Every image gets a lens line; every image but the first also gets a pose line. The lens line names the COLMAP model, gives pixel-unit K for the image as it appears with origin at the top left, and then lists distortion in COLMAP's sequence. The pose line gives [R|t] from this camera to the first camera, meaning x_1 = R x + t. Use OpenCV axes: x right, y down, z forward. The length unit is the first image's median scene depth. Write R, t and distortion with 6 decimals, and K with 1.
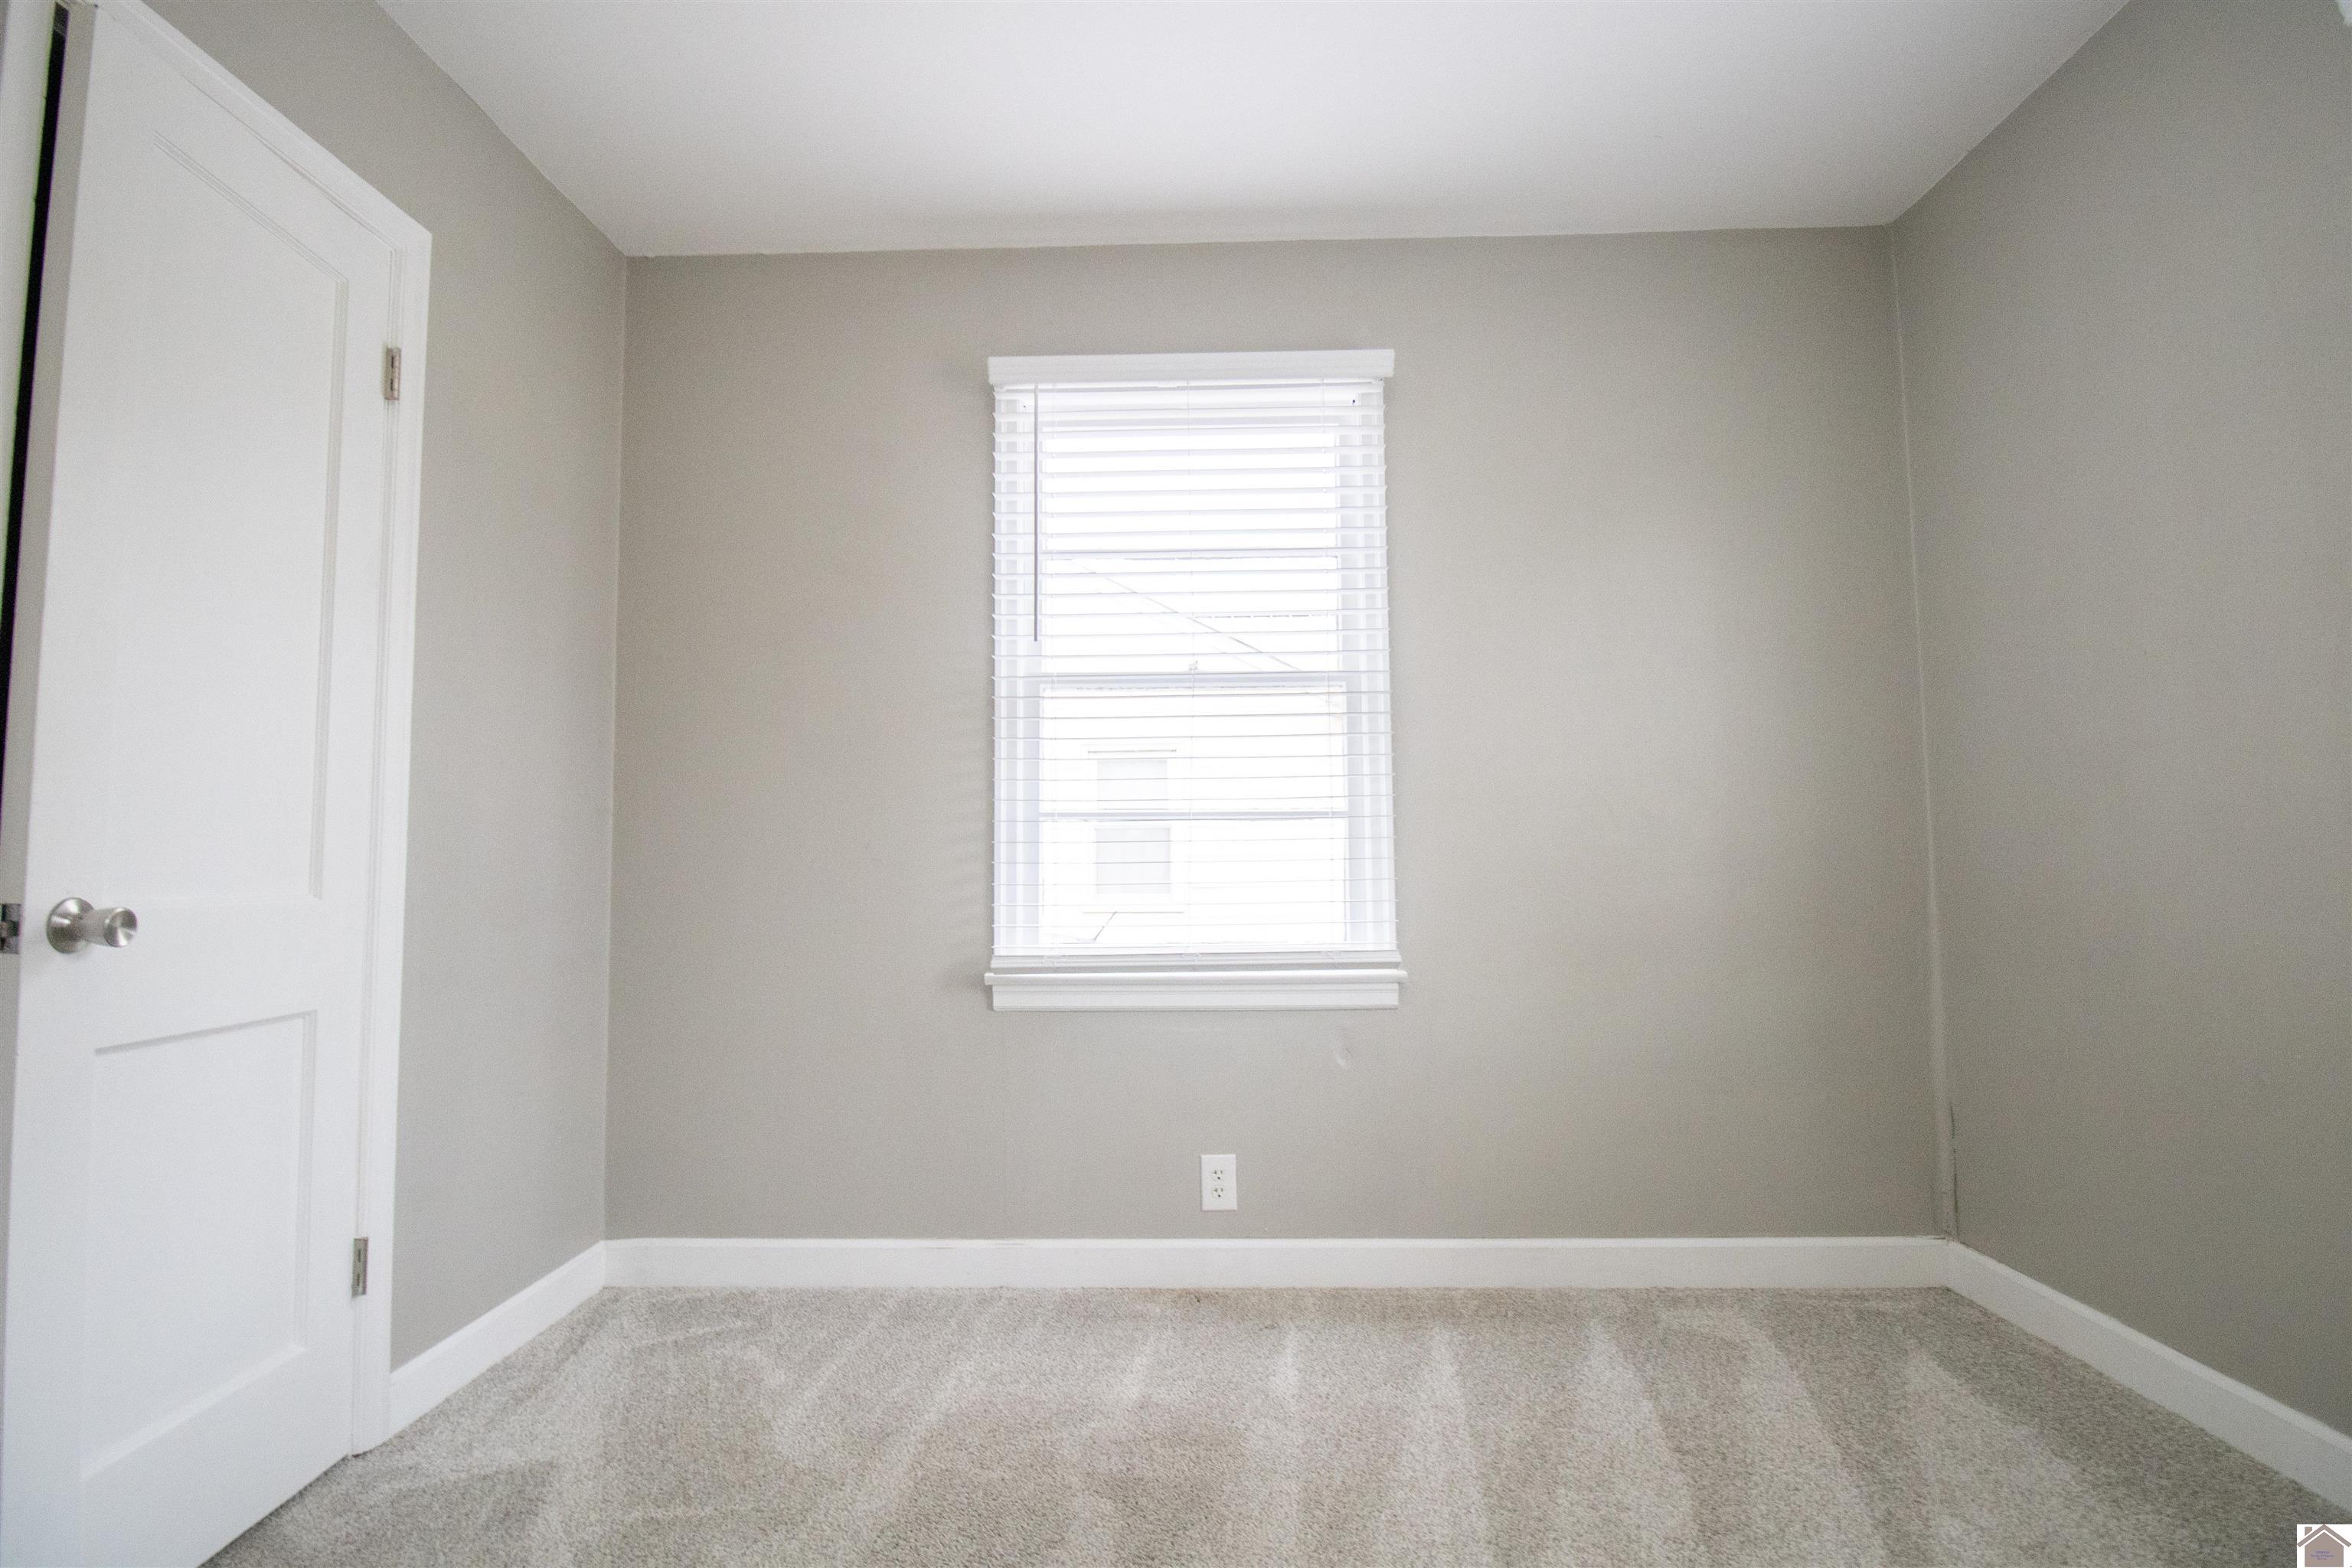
lens RADIAL K [[1190.9, 0, 1160.1], [0, 1190.9, 770.1], [0, 0, 1]] dist [0.000114, -0.015821]
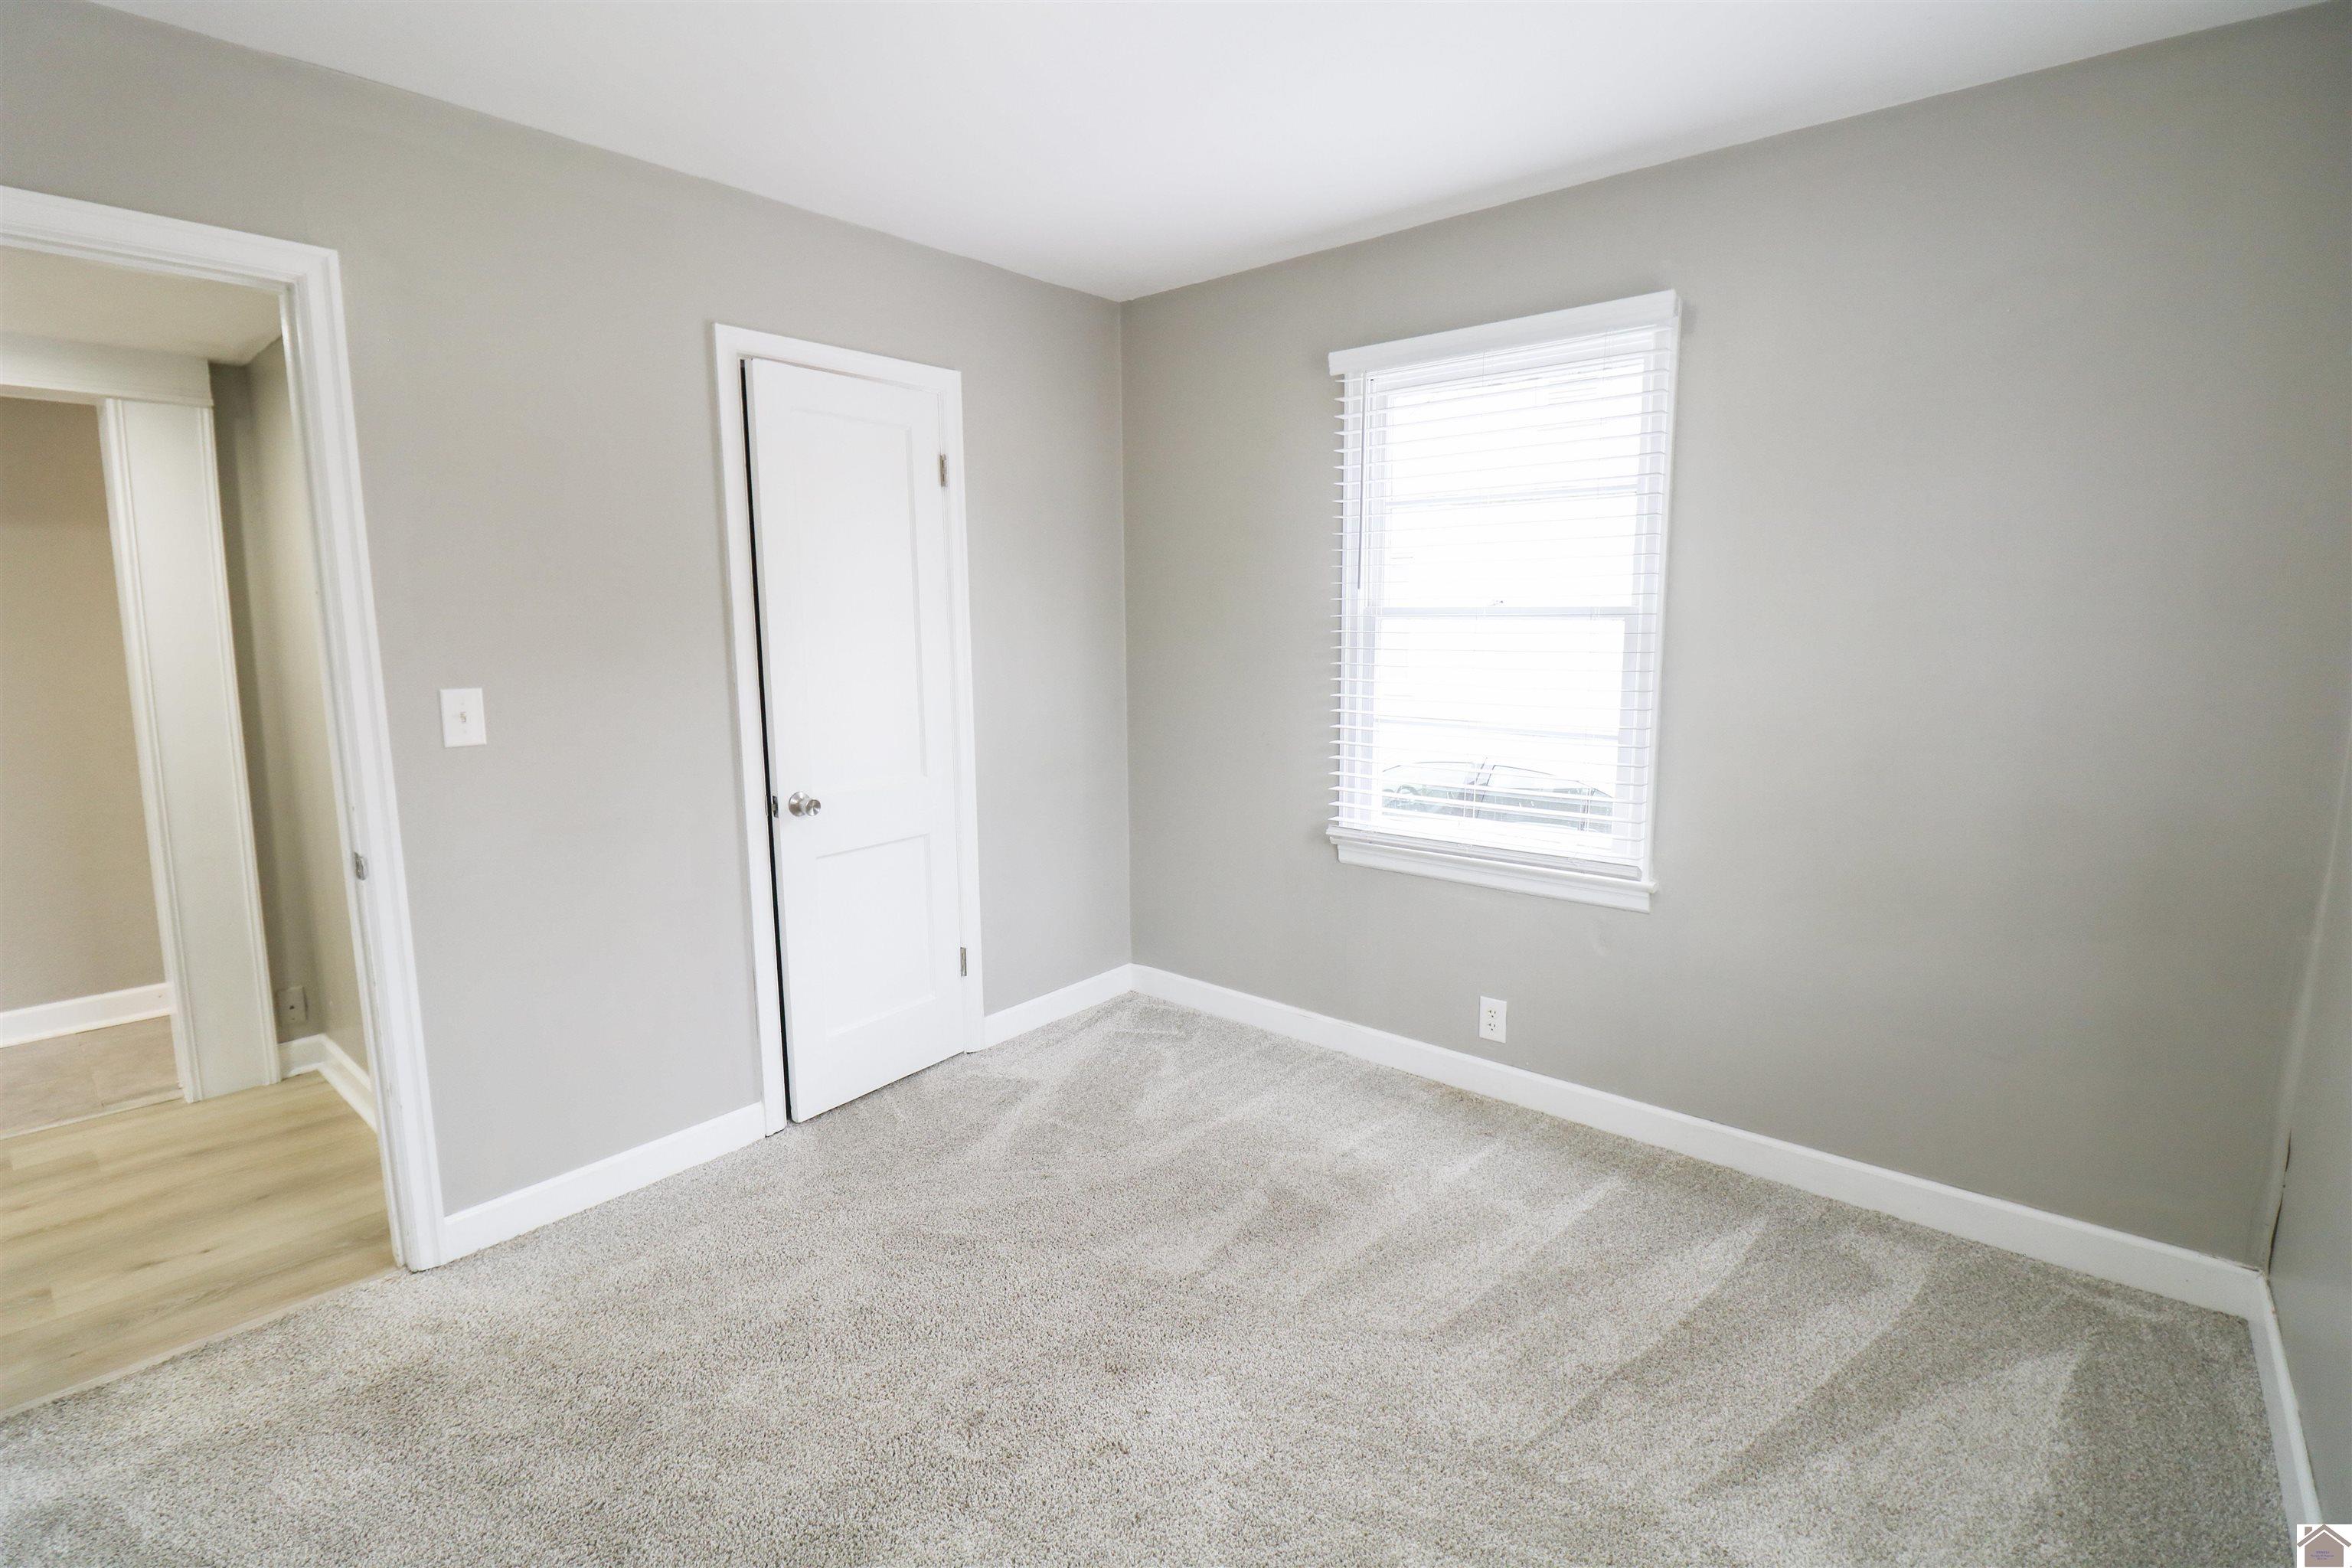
lens RADIAL K [[1107.8, 0, 1119.6], [0, 1107.8, 775.0], [0, 0, 1]] dist [0.001606, -0.014644]
pose [[0.756746, 0.093501, -0.646988, 0.501521], [0.060520, 0.975447, 0.211756, -0.186545], [0.650902, -0.199402, 0.732507, -0.072004]]
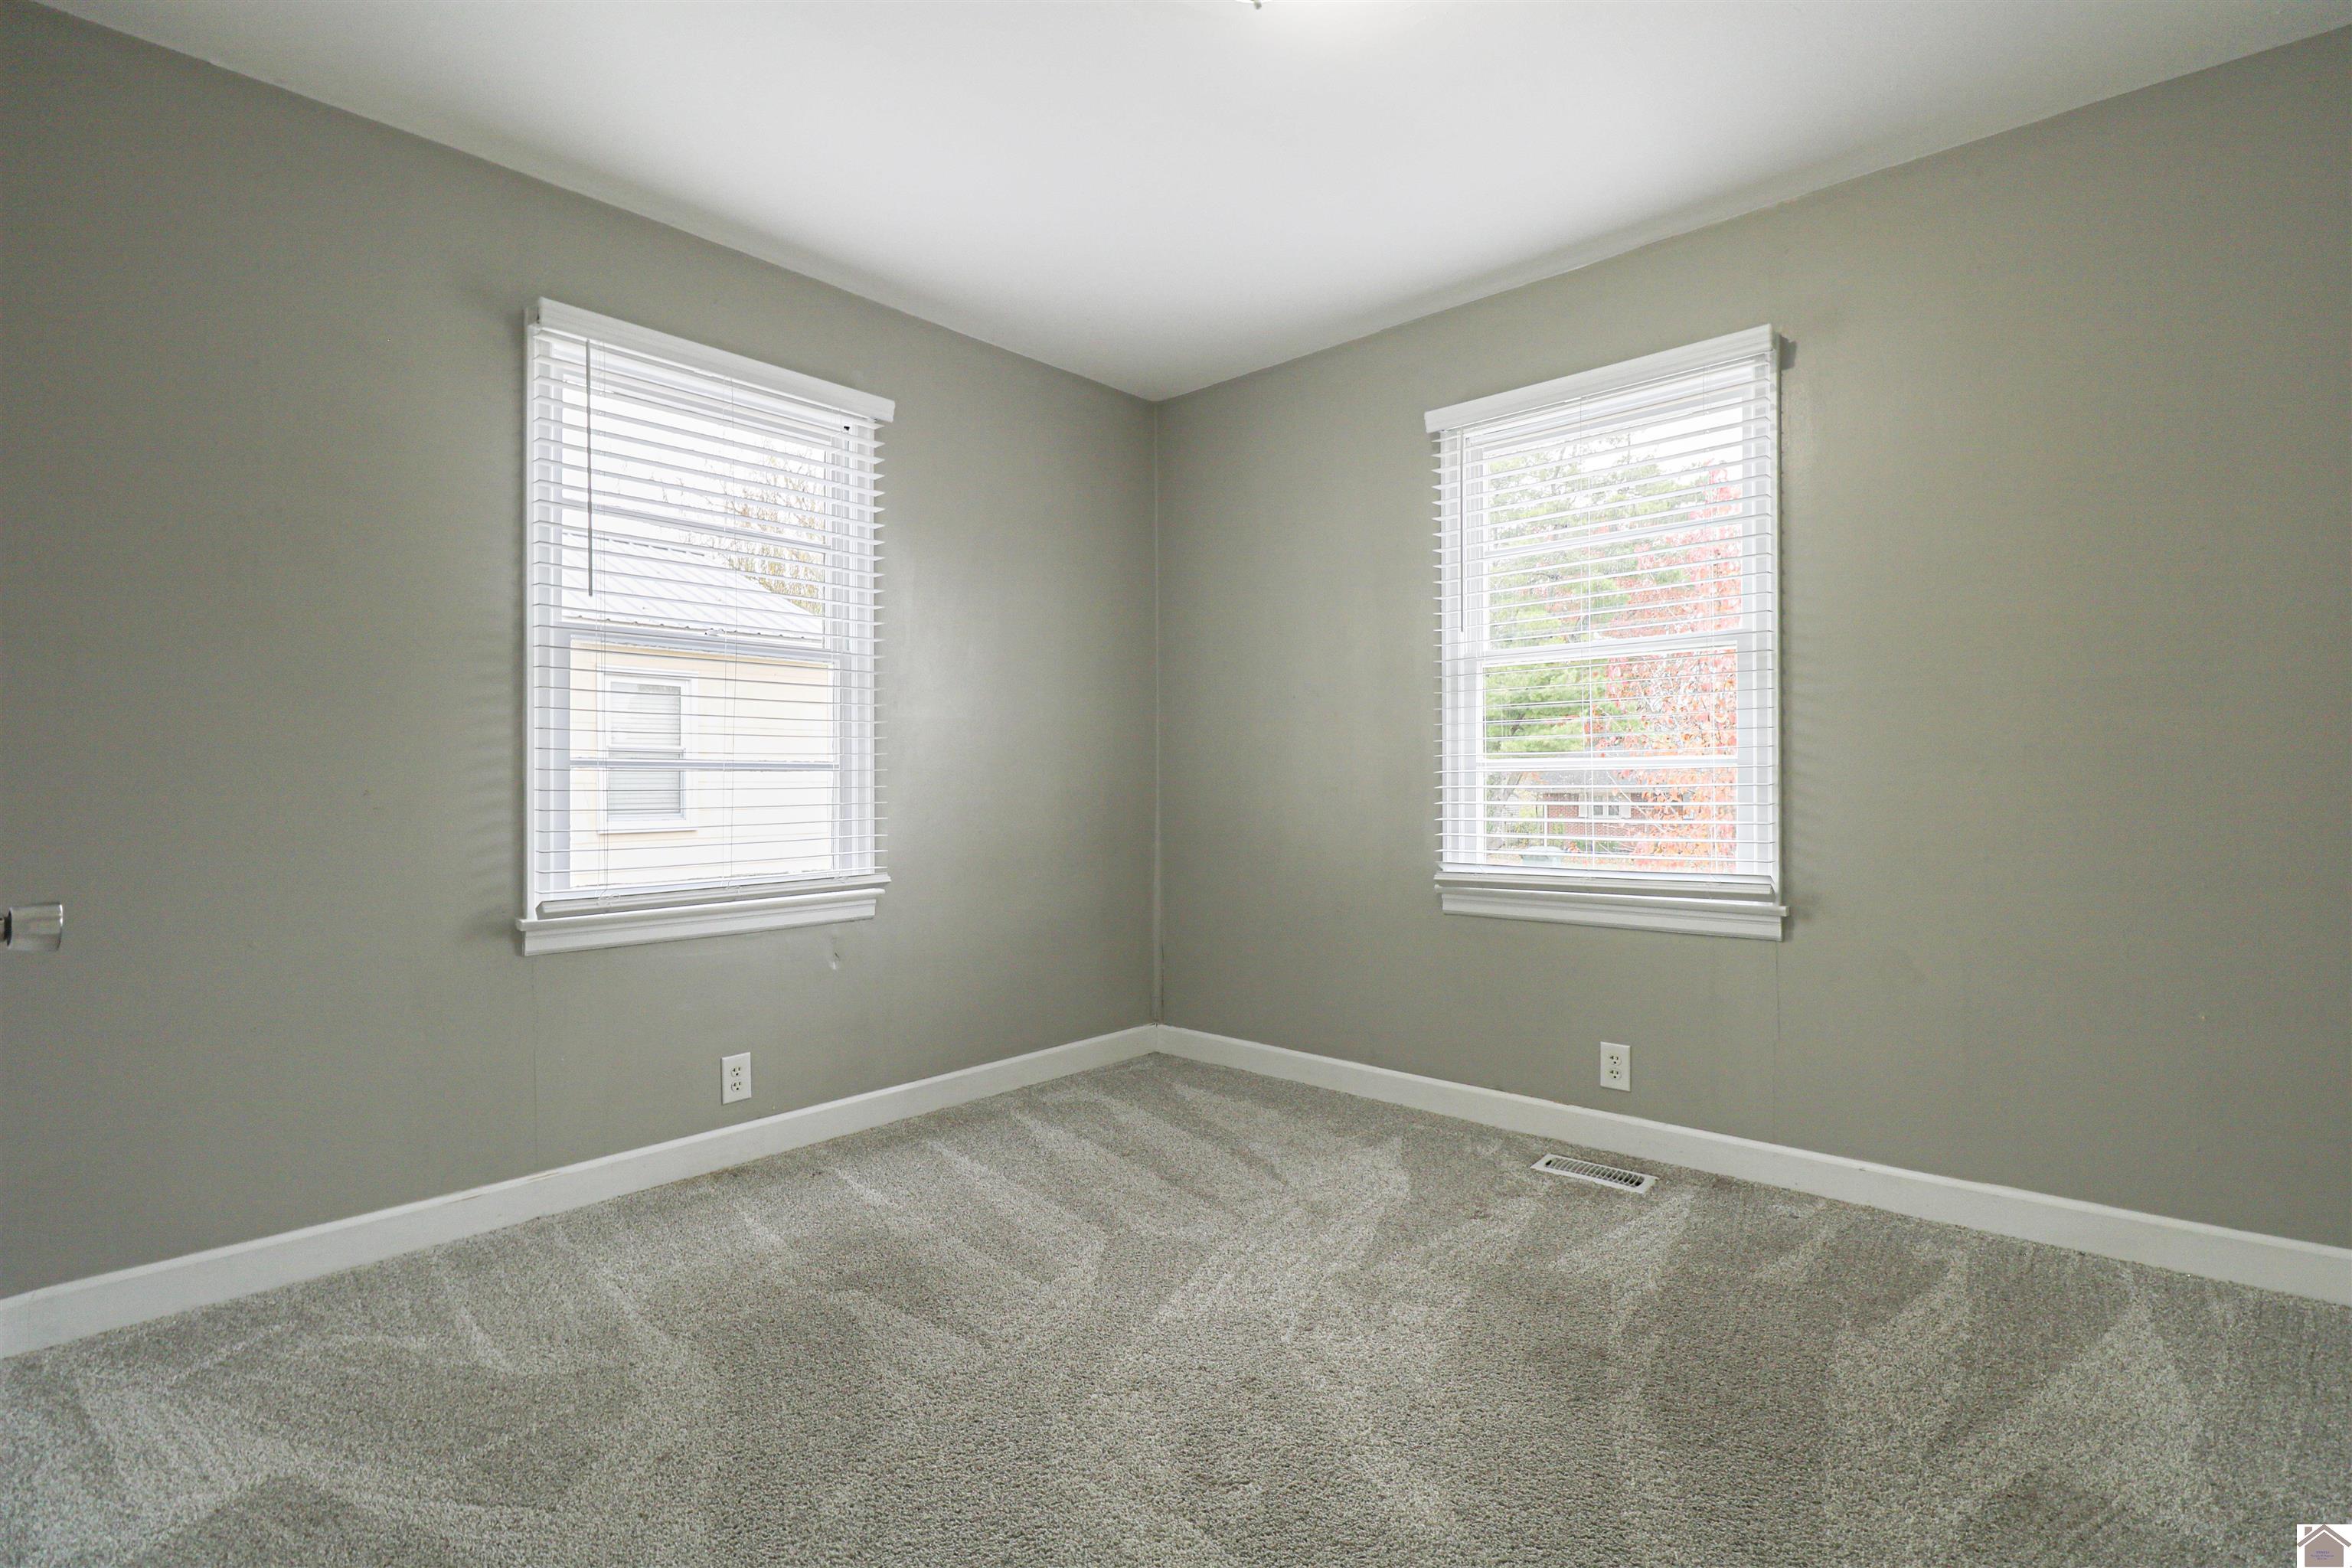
lens RADIAL K [[1144.2, 0, 1211.5], [0, 1144.2, 780.3], [0, 0, 1]] dist [0.002024, -0.014874]
pose [[0.618186, 0.006069, 0.786008, -0.569013], [-0.064614, 0.996978, 0.043120, -0.027907], [-0.783371, -0.077443, 0.616711, -0.046202]]
